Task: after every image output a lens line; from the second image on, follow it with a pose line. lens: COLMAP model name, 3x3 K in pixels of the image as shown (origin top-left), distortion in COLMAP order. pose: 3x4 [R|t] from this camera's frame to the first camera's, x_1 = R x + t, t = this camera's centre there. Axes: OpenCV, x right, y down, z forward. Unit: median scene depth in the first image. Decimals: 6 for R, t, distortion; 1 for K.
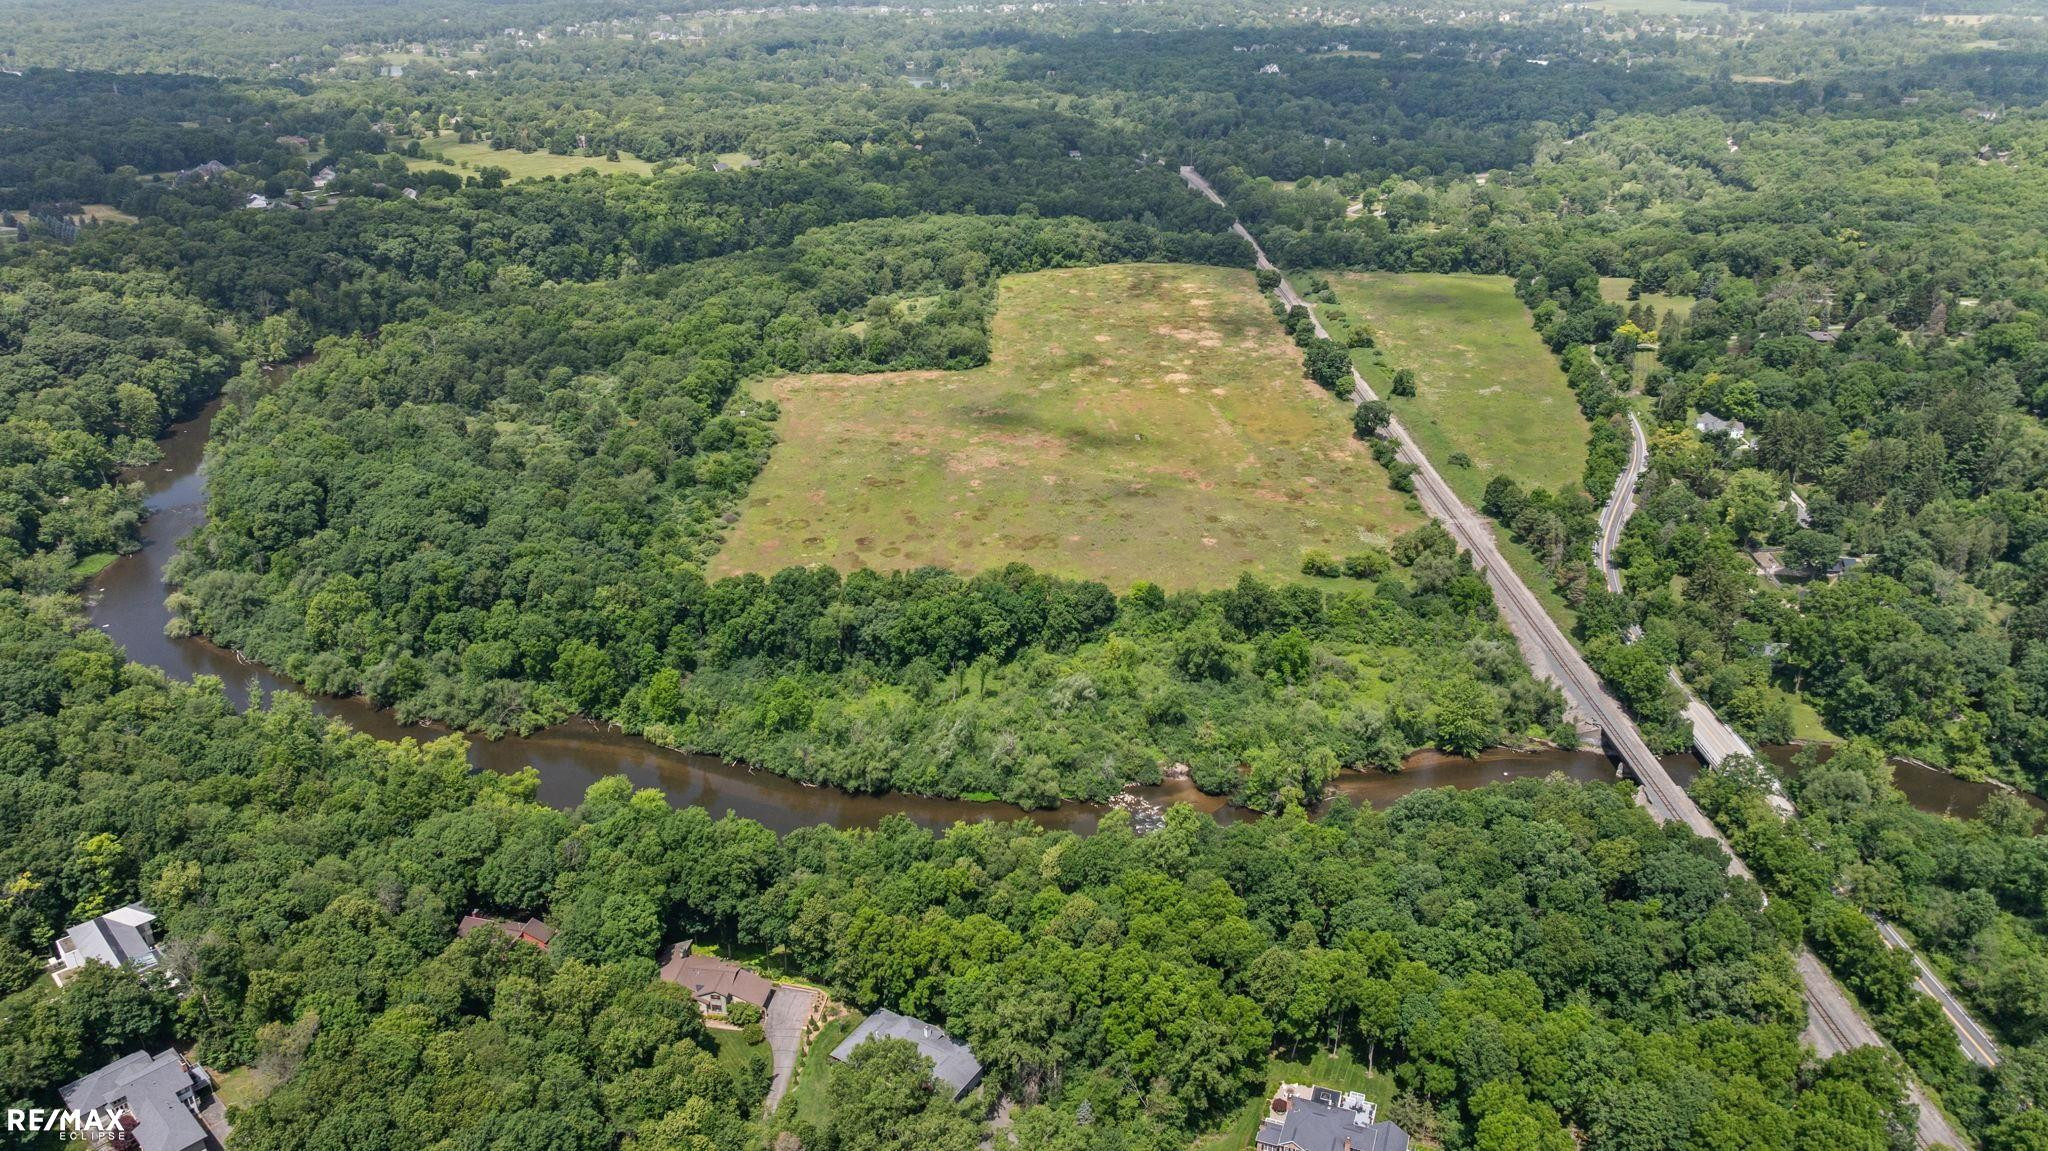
lens RADIAL K [[1466.6, 0, 1027.4], [0, 1466.6, 582.2], [0, 0, 1]] dist [-0.039534, 0.038514]
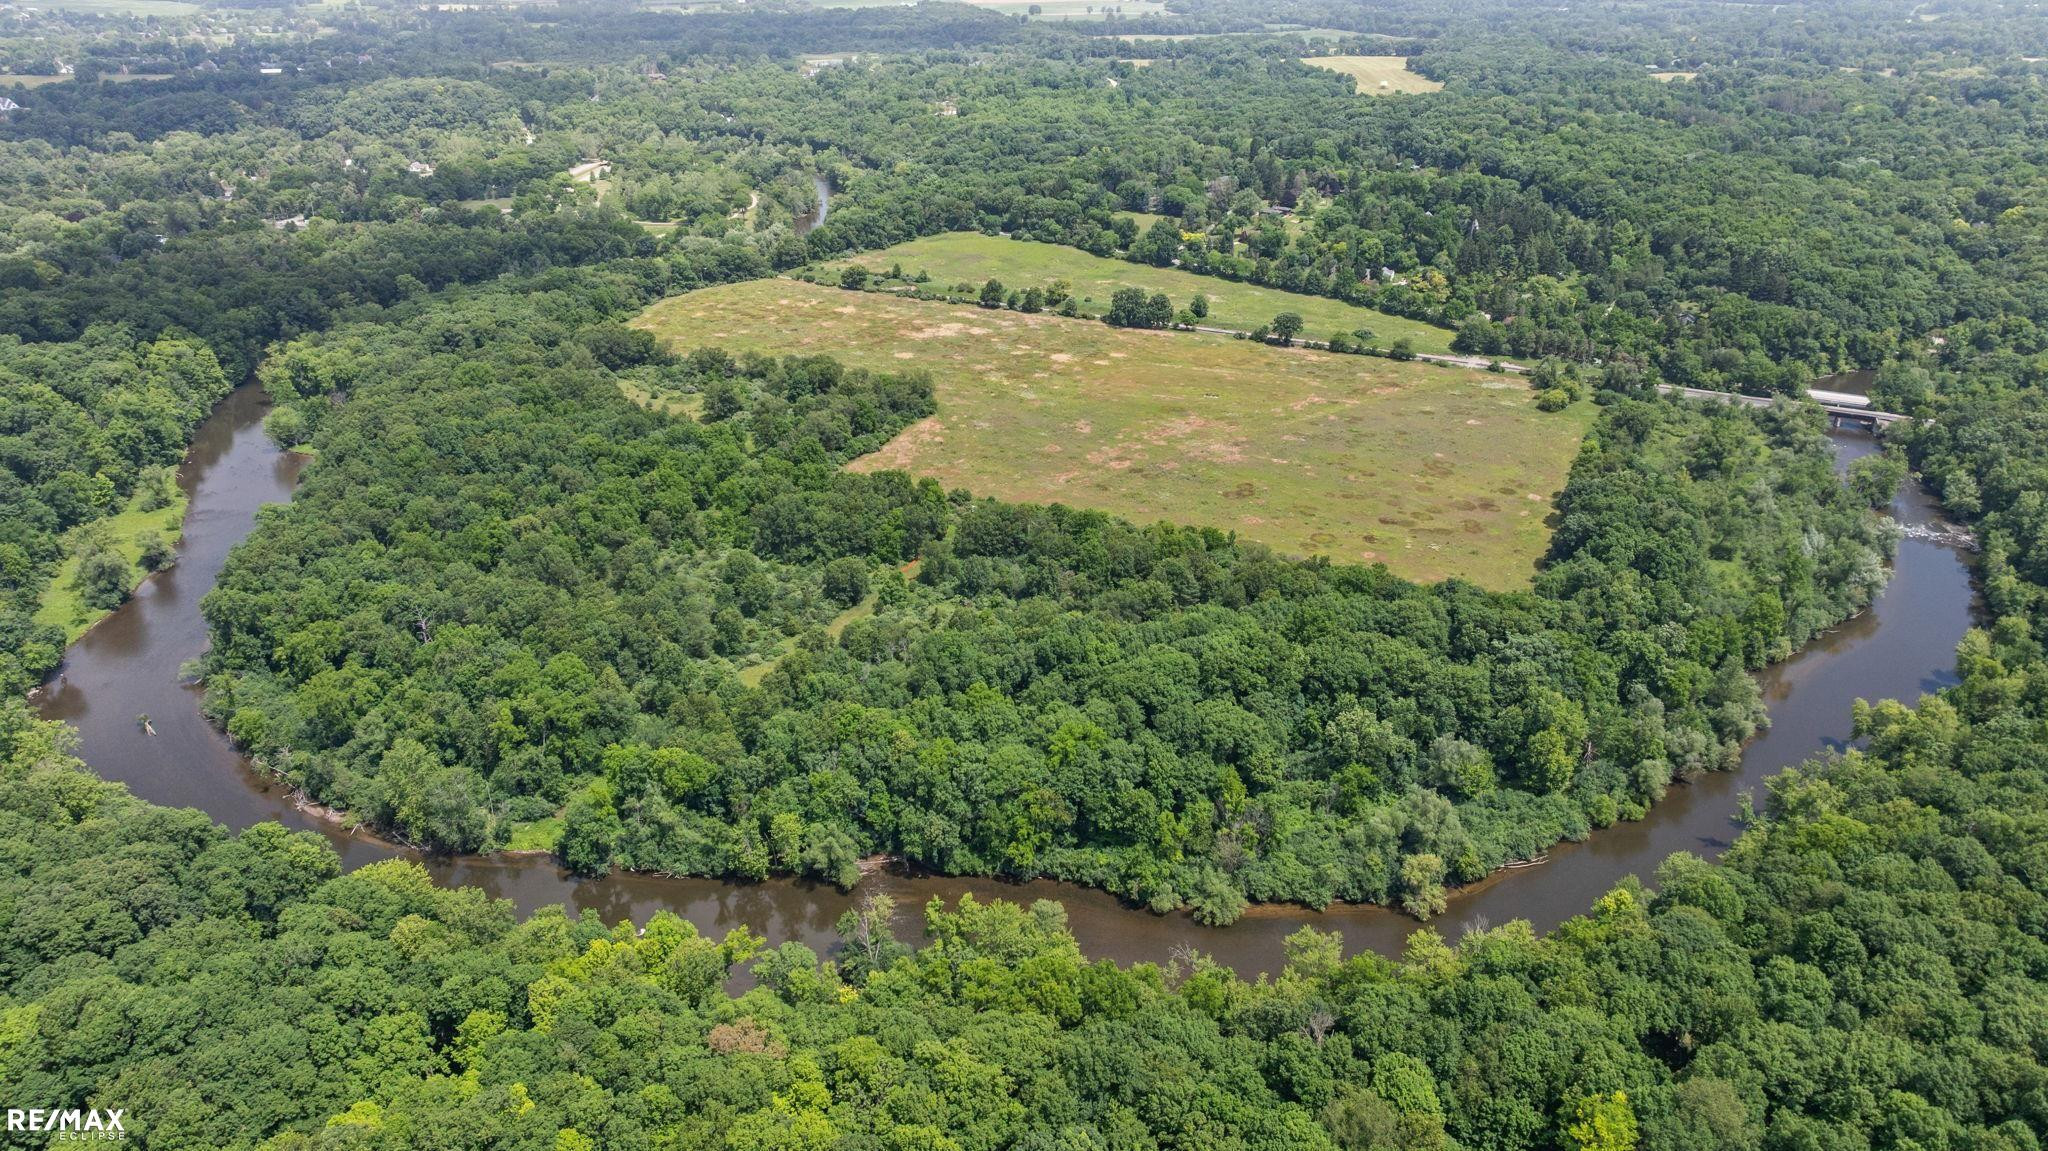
lens RADIAL K [[1466.6, 0, 1027.4], [0, 1466.6, 578.7], [0, 0, 1]] dist [-0.039534, 0.038514]
pose [[0.449238, -0.367639, 0.814264, -0.917064], [0.368346, 0.906559, 0.206089, -0.252337], [-0.813945, 0.207348, 0.542679, 0.570604]]
